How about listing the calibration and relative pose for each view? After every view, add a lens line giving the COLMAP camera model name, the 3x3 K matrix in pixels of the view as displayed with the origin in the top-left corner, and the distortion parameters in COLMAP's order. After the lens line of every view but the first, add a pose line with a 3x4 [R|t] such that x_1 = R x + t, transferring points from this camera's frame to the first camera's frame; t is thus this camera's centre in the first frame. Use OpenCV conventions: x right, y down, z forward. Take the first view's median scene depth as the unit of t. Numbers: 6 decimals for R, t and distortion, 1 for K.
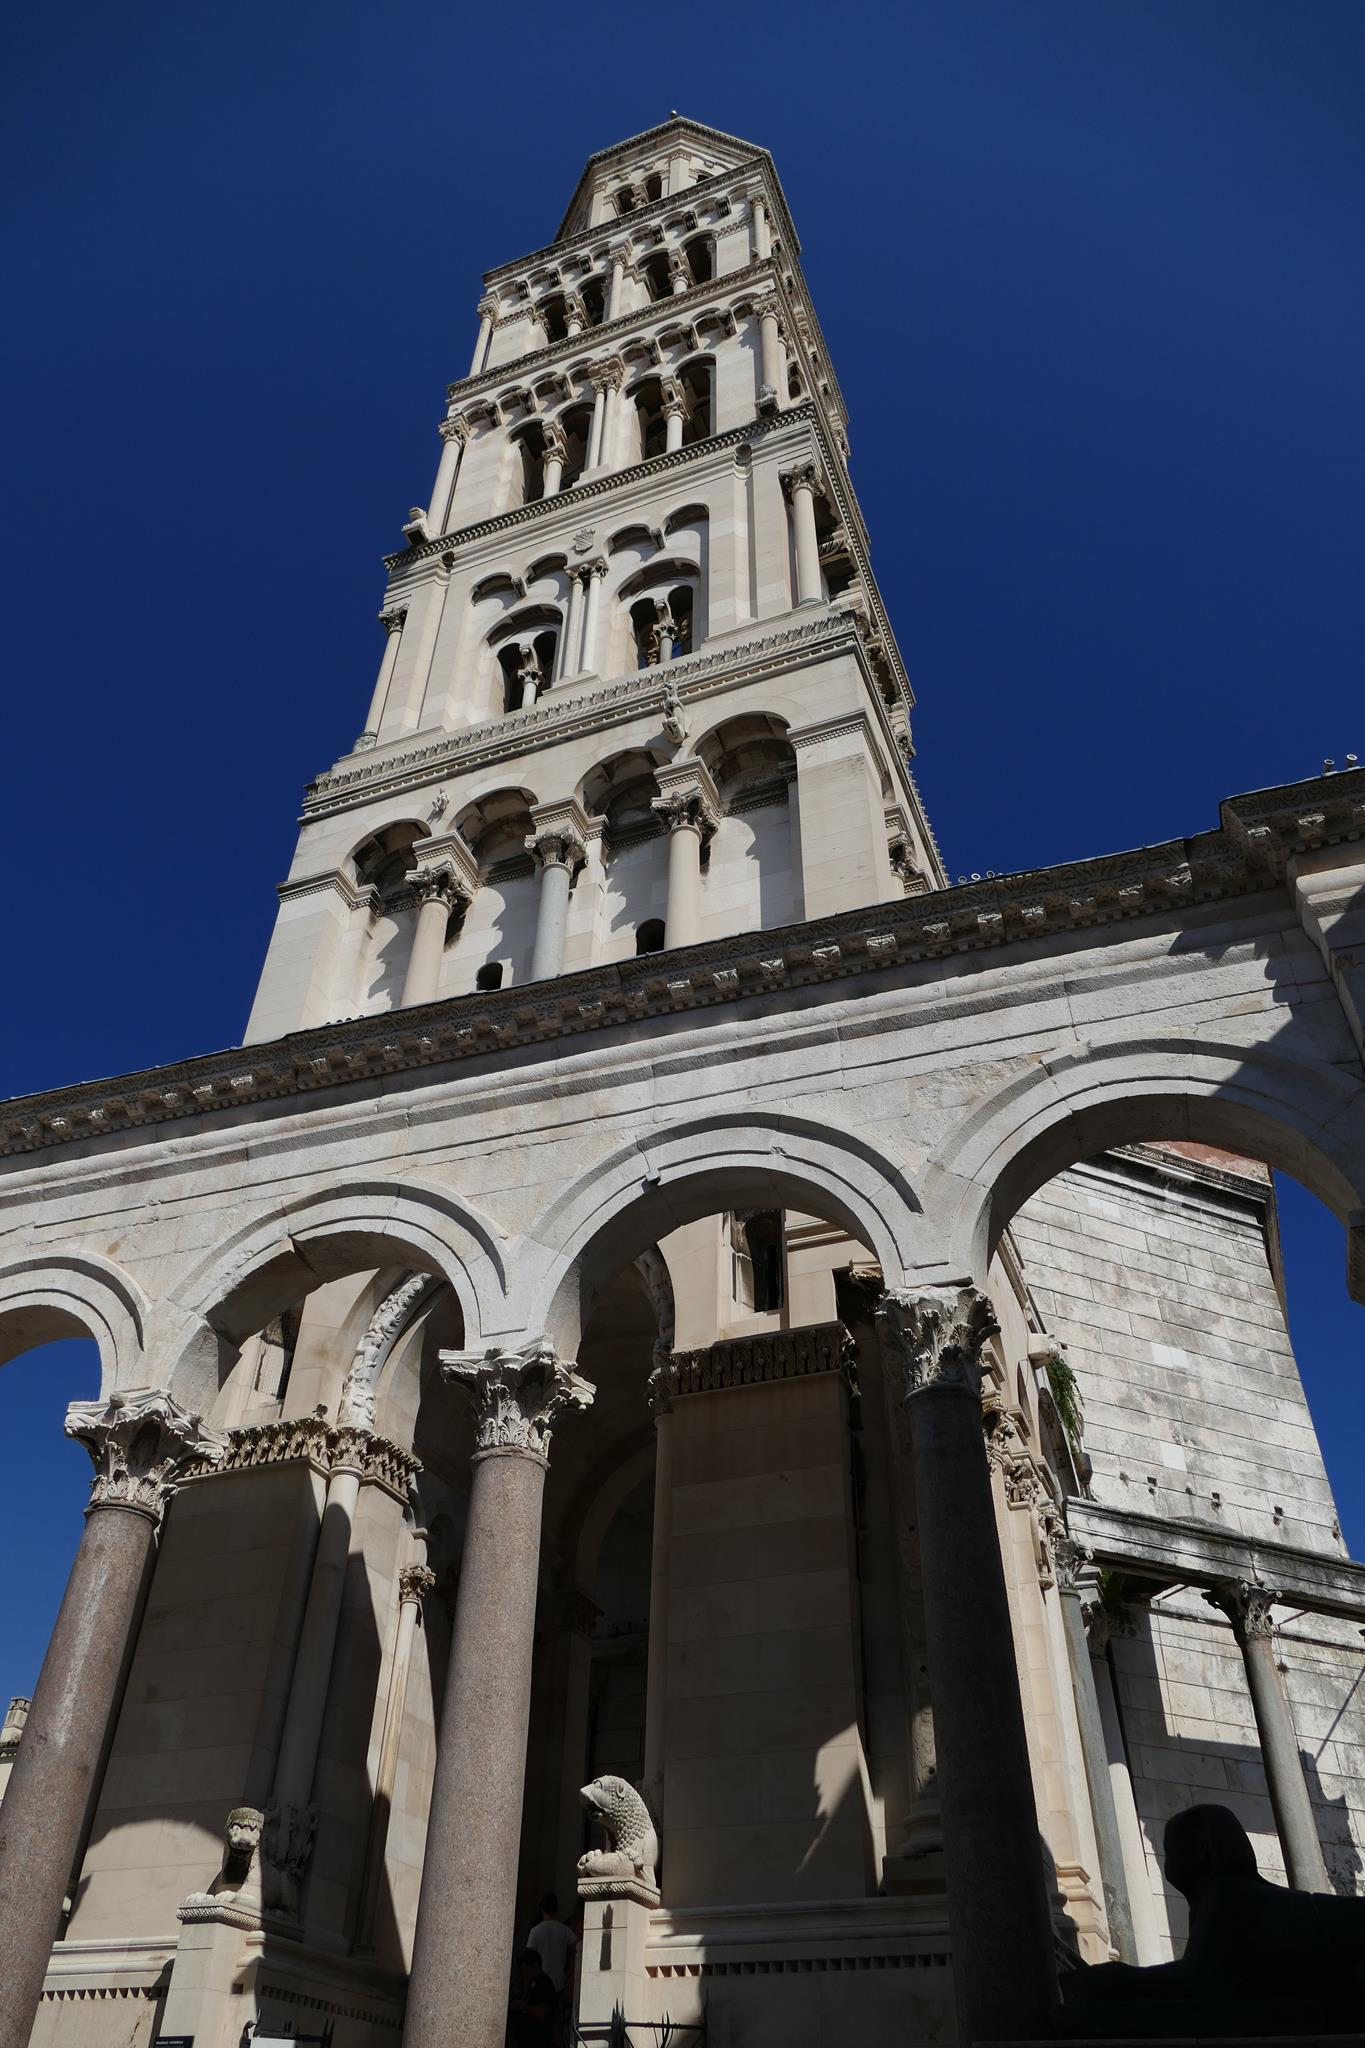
lens RADIAL K [[1461.1, 0, 682.5], [0, 1461.1, 1024.0], [0, 0, 1]] dist [-0.016030, 0.006615]
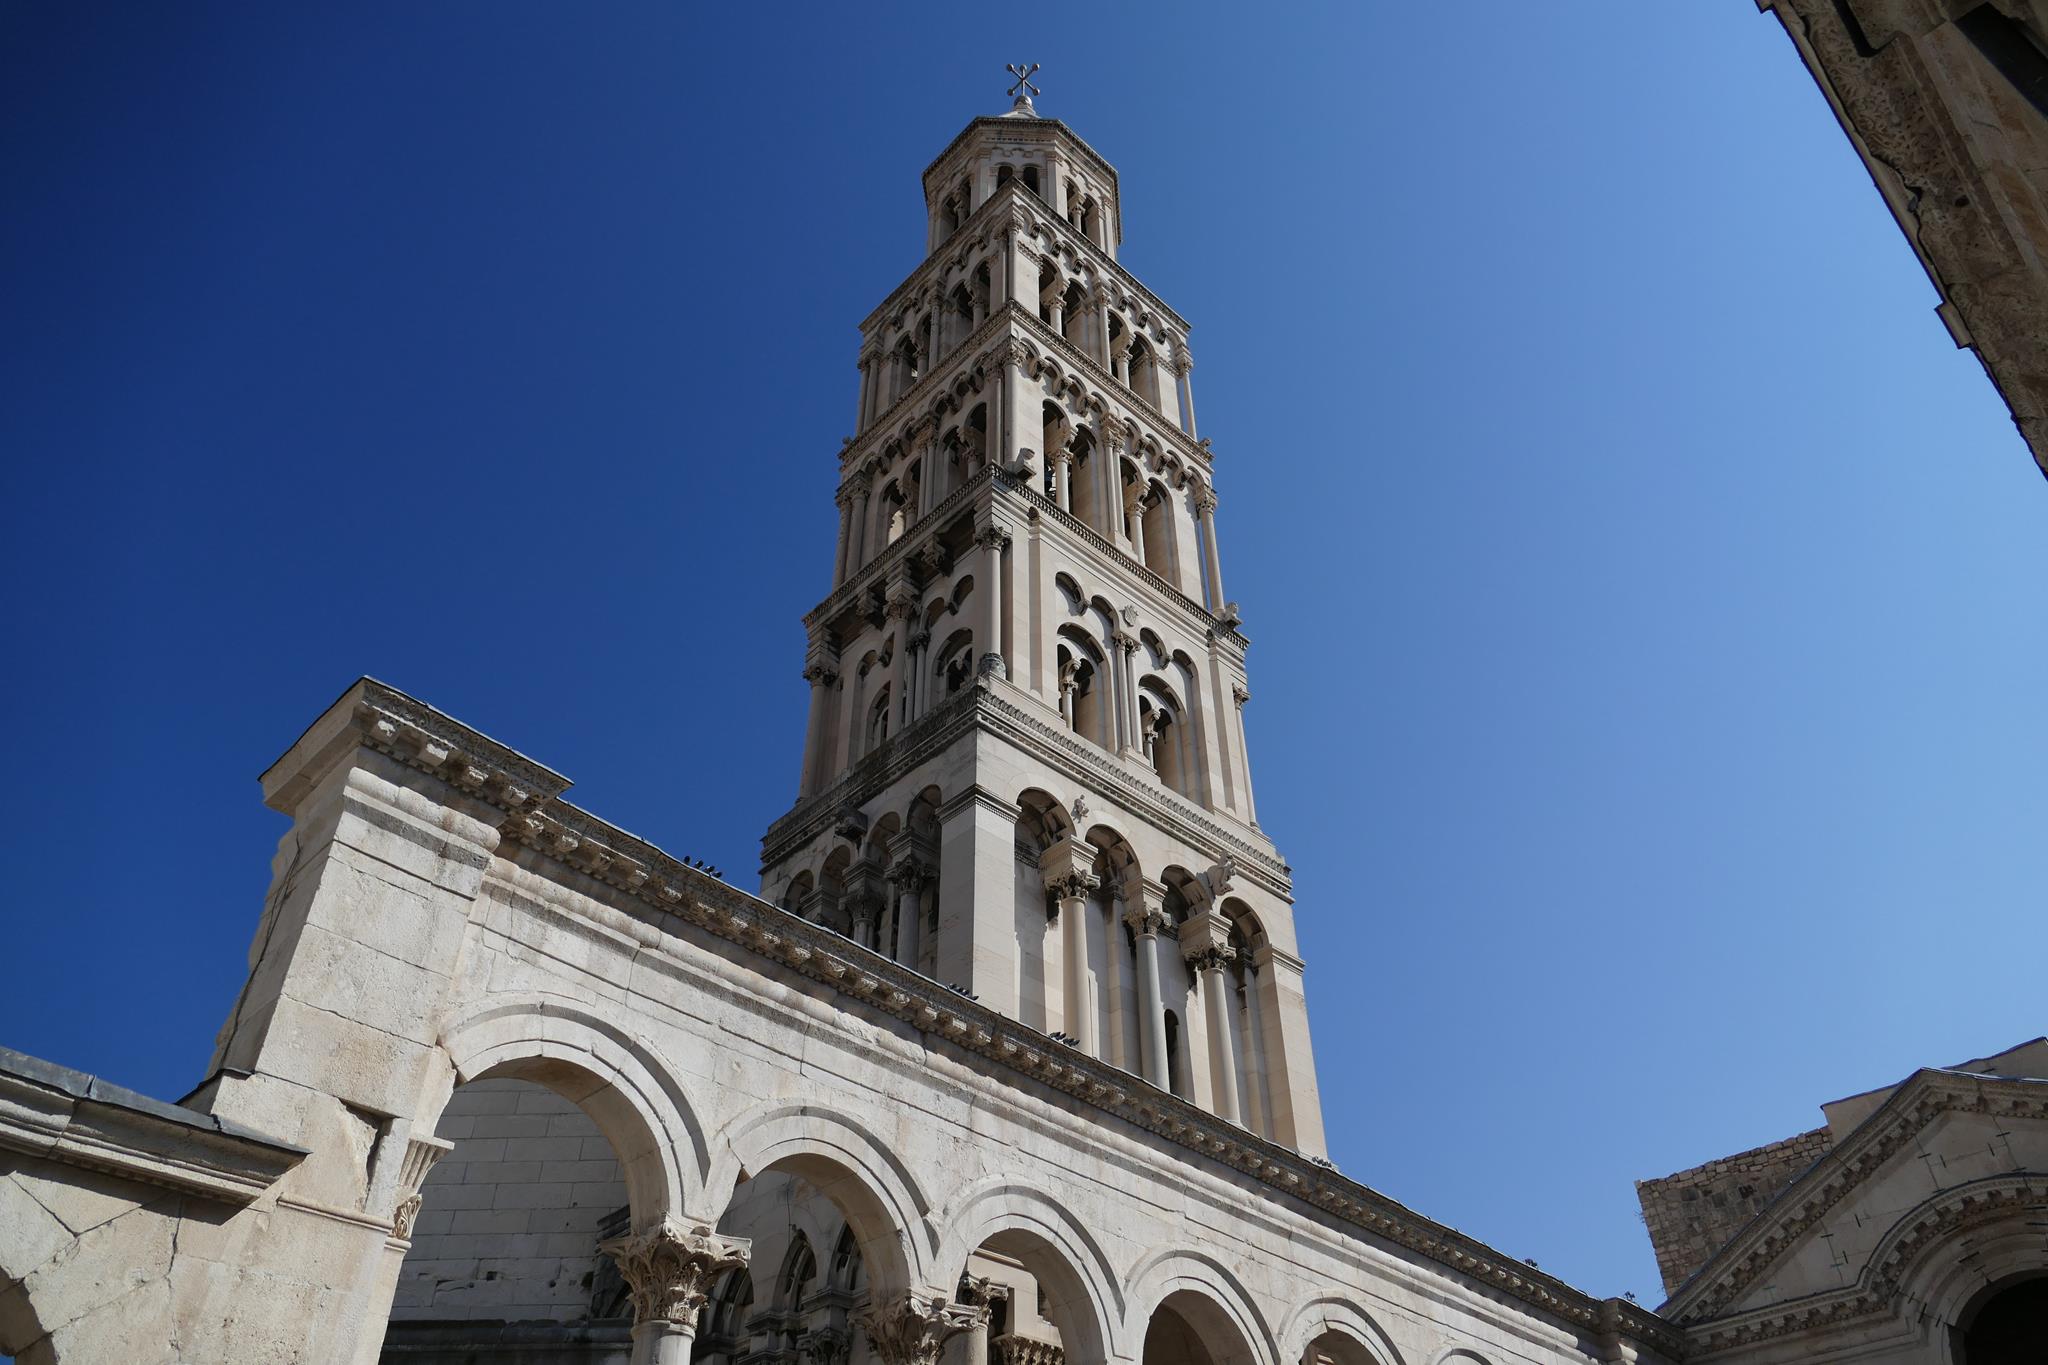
lens RADIAL K [[1476.4, 0, 1029.1], [0, 1476.4, 675.4], [0, 0, 1]] dist [-0.027432, 0.016513]
pose [[0.427402, 0.577681, 0.695422, -1.992035], [-0.577270, 0.766374, -0.281833, 0.254624], [-0.695764, -0.280990, 0.661028, 0.395976]]
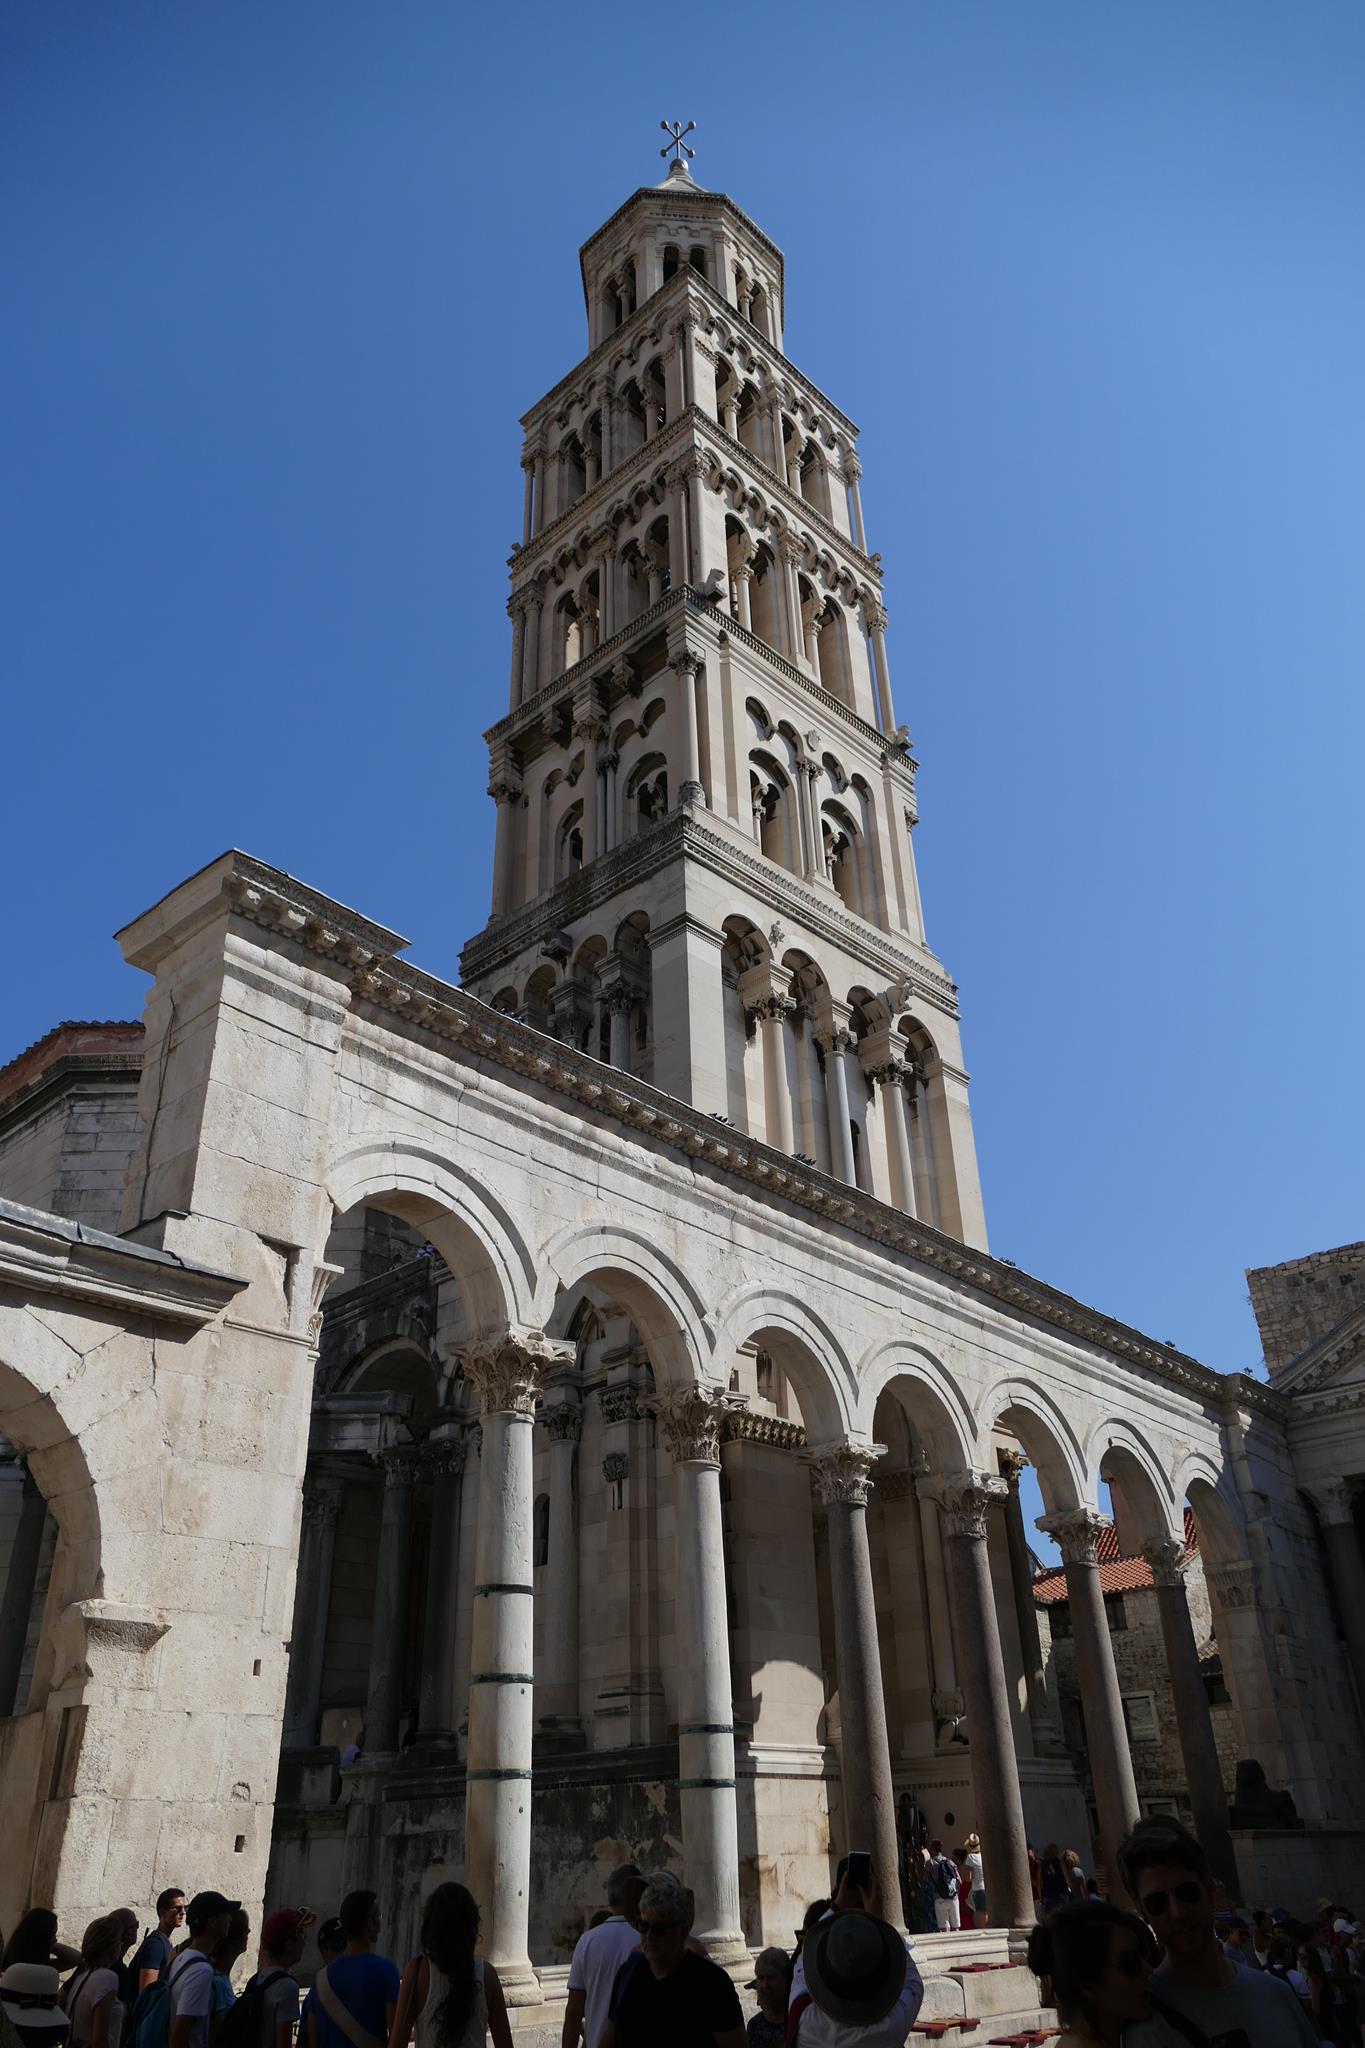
lens RADIAL K [[1476.4, 0, 682.5], [0, 1476.4, 1024.0], [0, 0, 1]] dist [-0.027432, 0.016513]
pose [[0.385024, 0.447730, 0.807028, -2.175384], [-0.578136, 0.798617, -0.167241, 0.327421], [-0.719386, -0.402180, 0.566335, 0.476066]]
